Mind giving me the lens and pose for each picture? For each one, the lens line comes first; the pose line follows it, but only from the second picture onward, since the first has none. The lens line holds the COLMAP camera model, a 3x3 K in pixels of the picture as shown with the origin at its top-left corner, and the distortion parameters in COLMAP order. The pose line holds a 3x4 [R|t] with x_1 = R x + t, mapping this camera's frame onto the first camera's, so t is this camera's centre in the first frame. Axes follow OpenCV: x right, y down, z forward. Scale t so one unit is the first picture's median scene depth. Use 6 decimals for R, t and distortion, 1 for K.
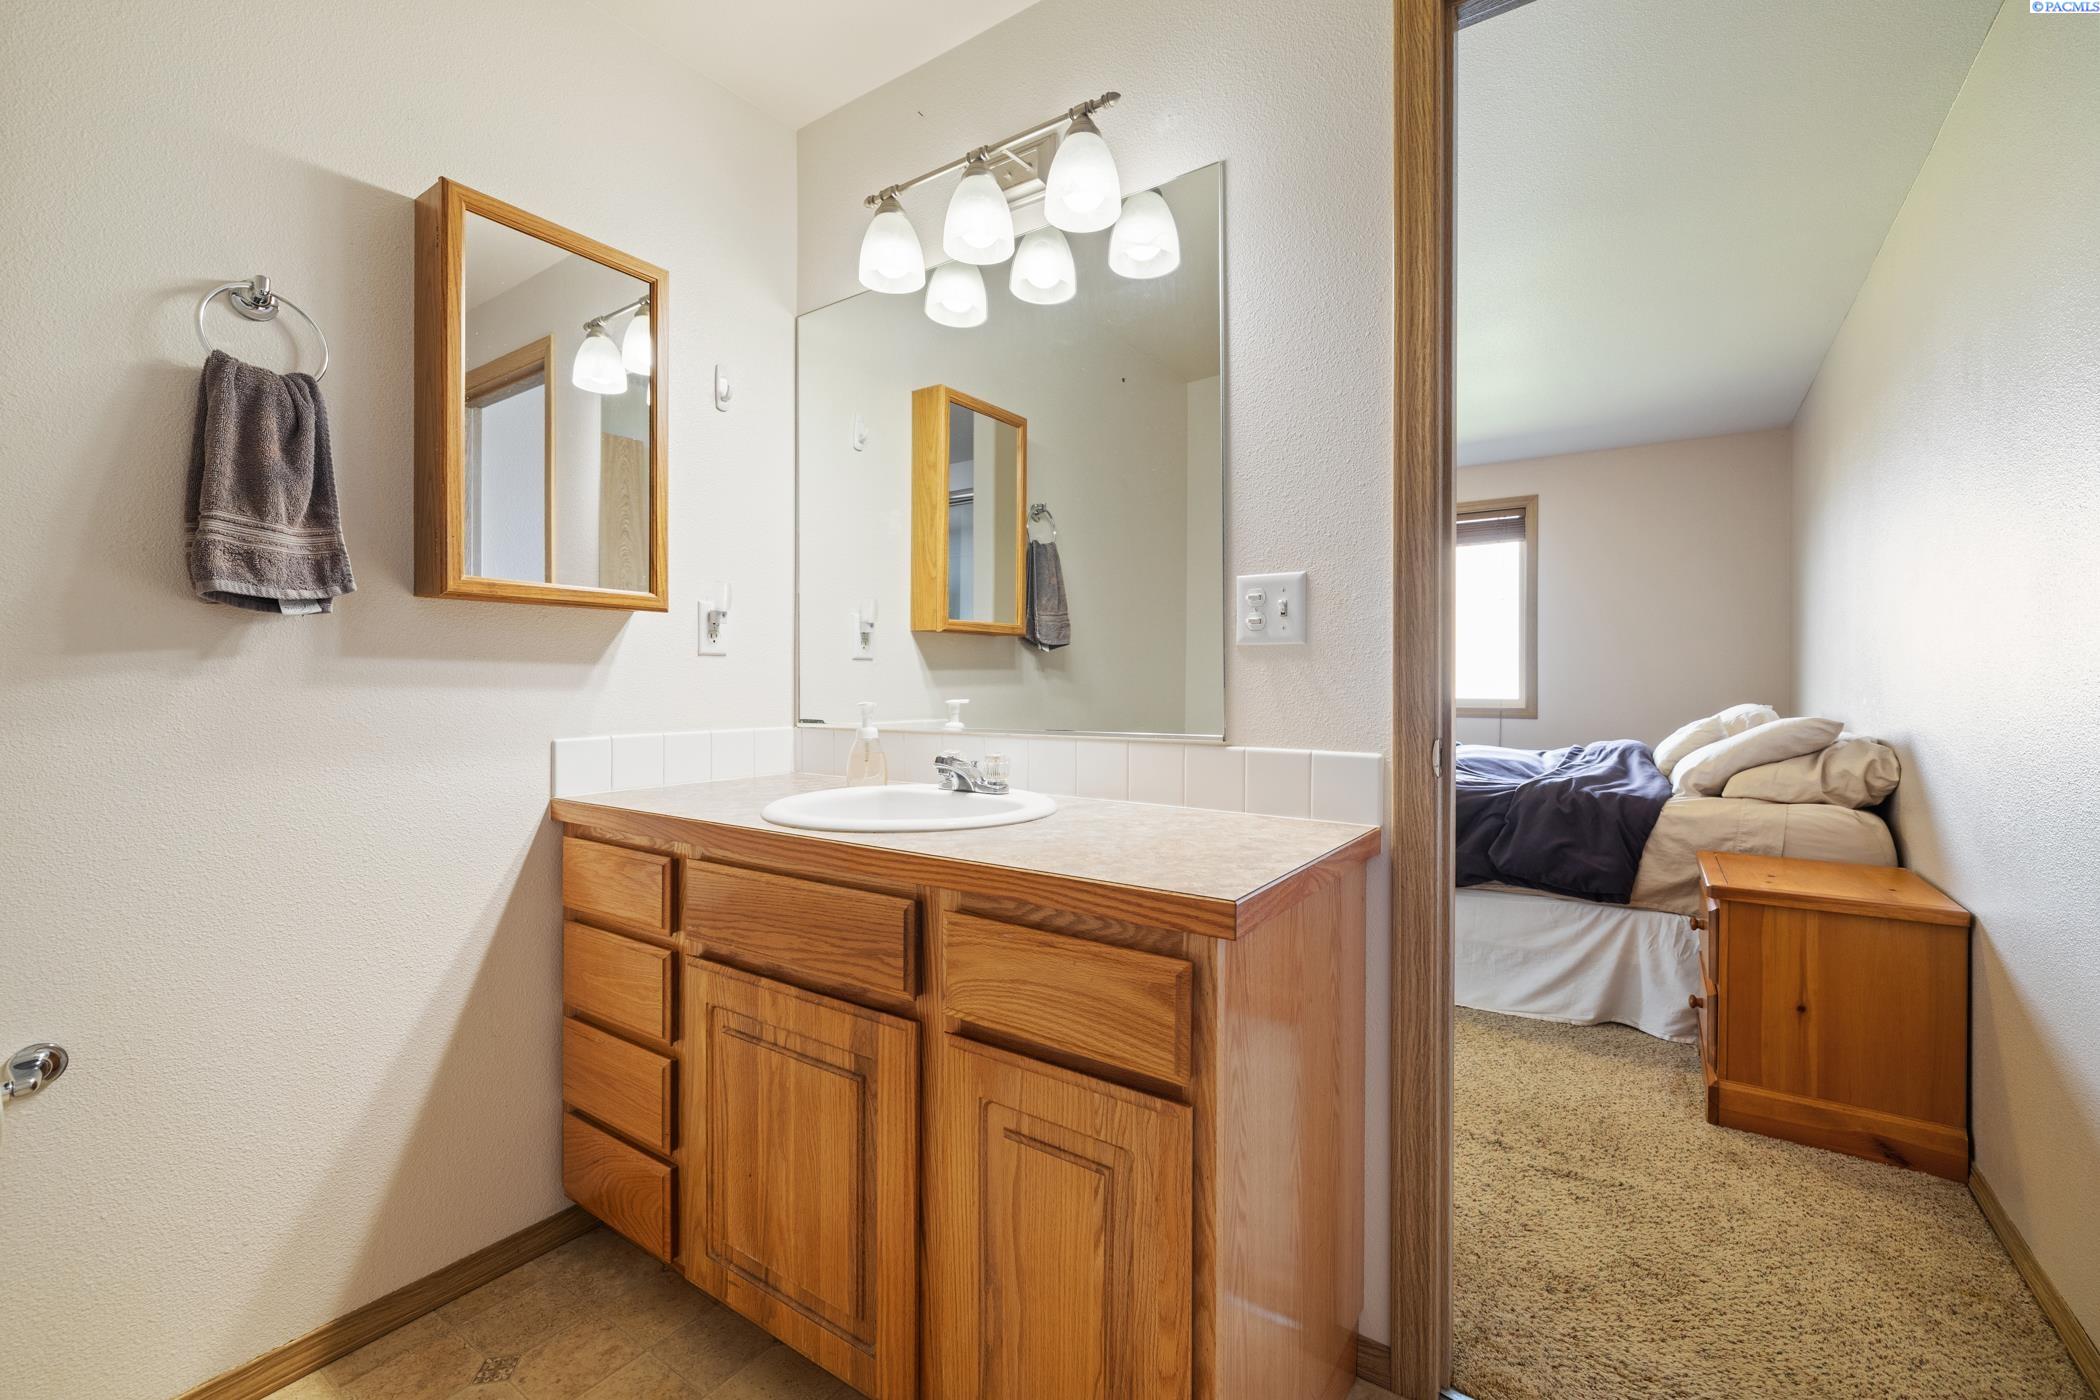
lens RADIAL K [[887.8, 0, 1052.3], [0, 887.8, 685.6], [0, 0, 1]] dist [-0.002439, 0.000184]
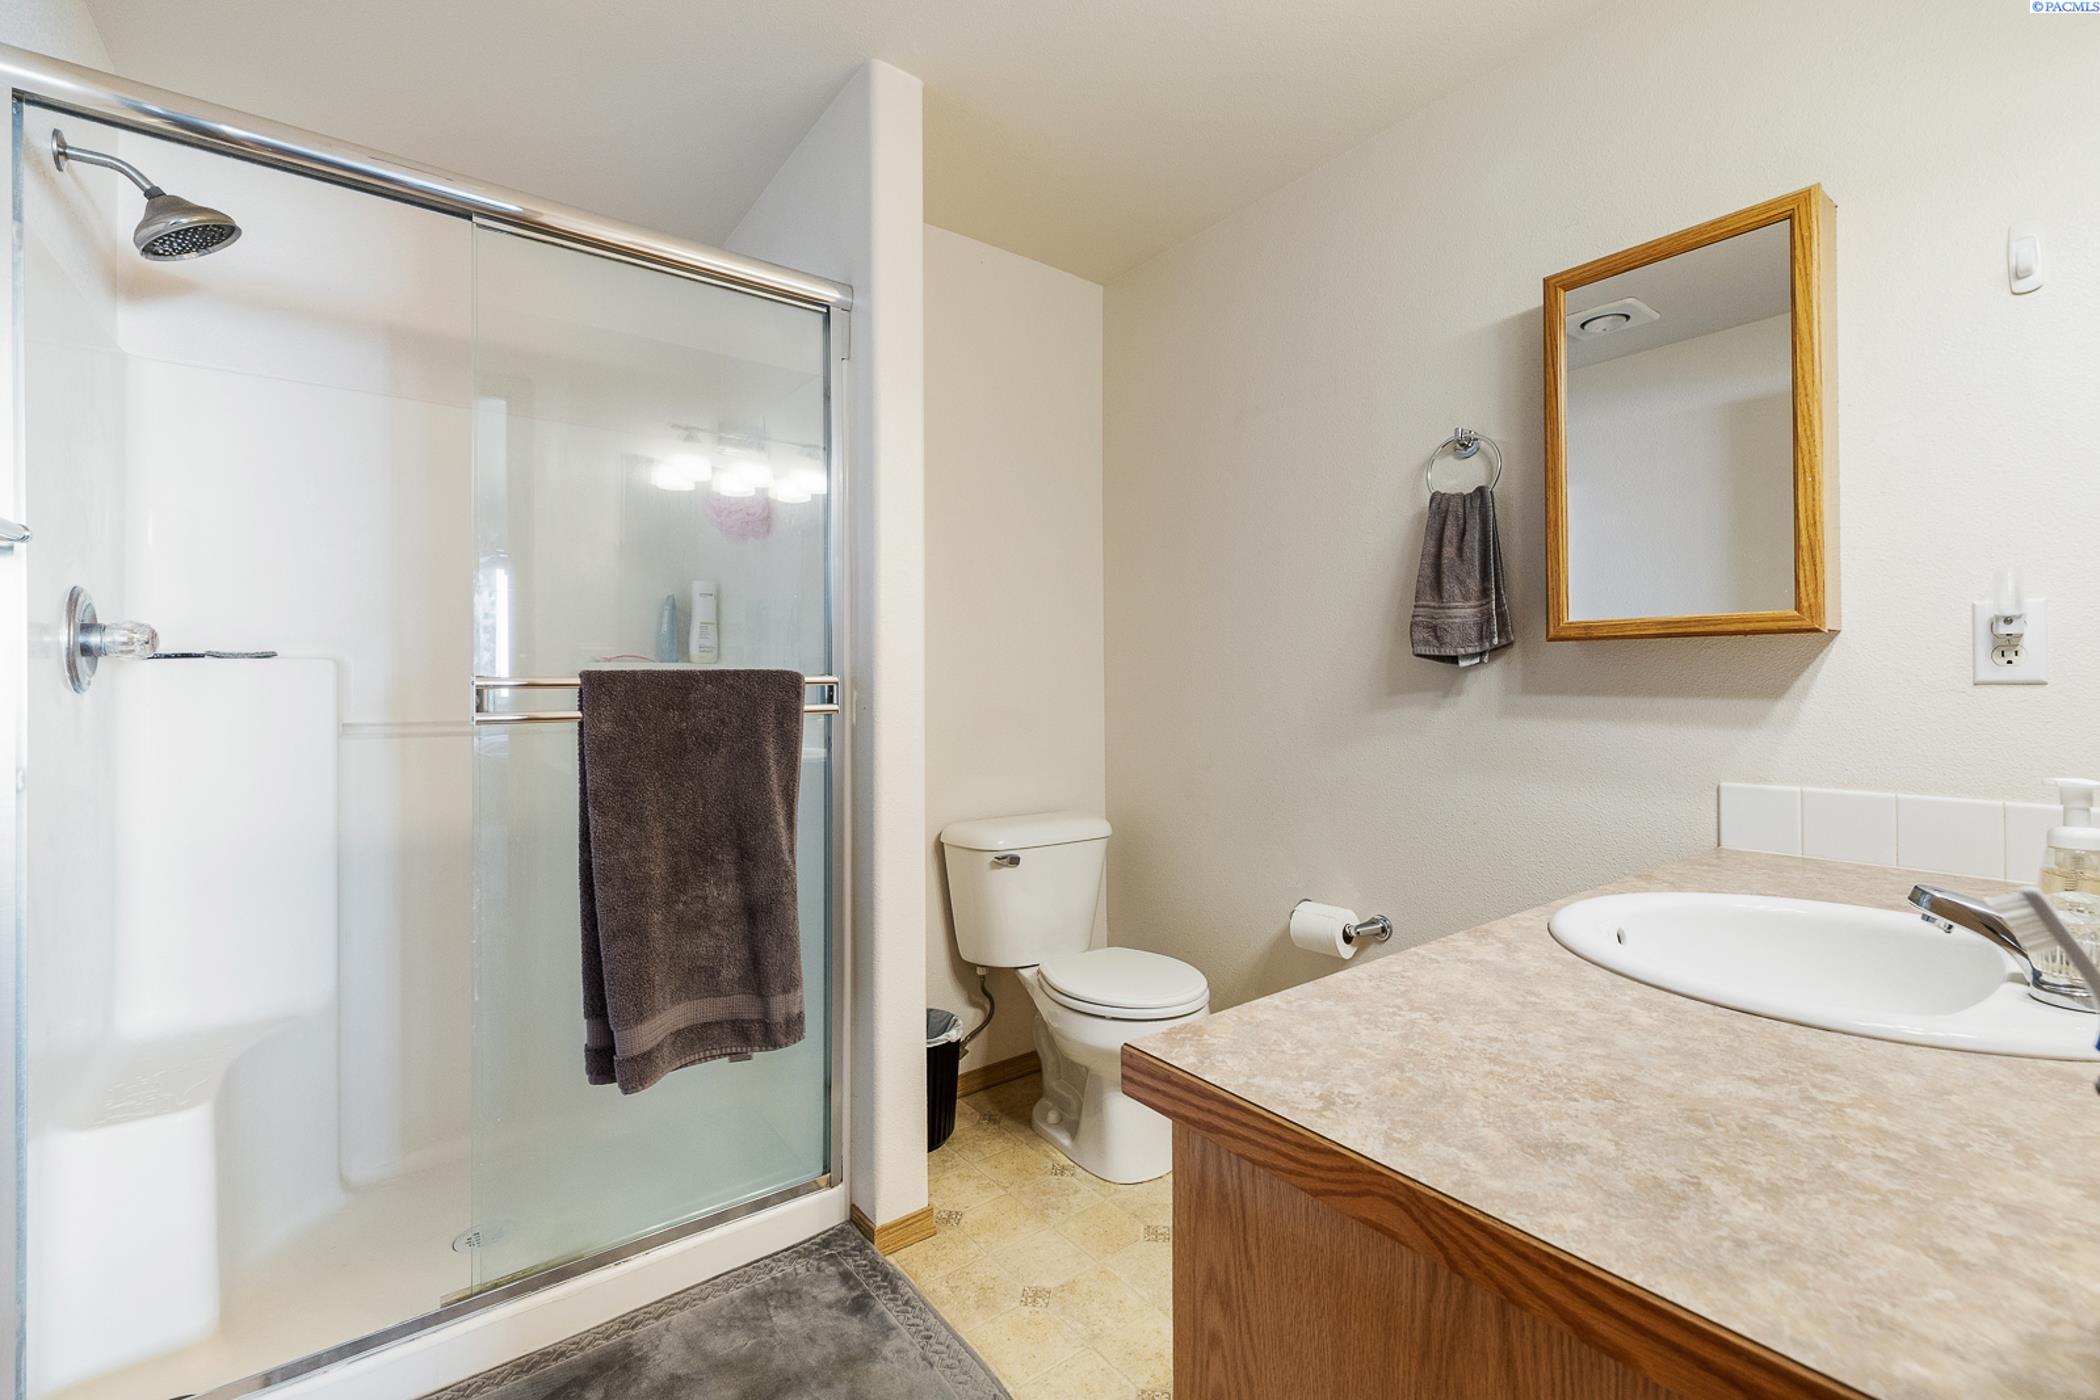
lens RADIAL K [[887.8, 0, 1051.5], [0, 887.8, 690.4], [0, 0, 1]] dist [-0.002439, 0.000184]
pose [[-0.316320, 0.006084, -0.948633, 0.655124], [-0.001300, 0.999976, 0.006847, -0.049900], [0.948652, 0.003399, -0.316304, 0.820195]]
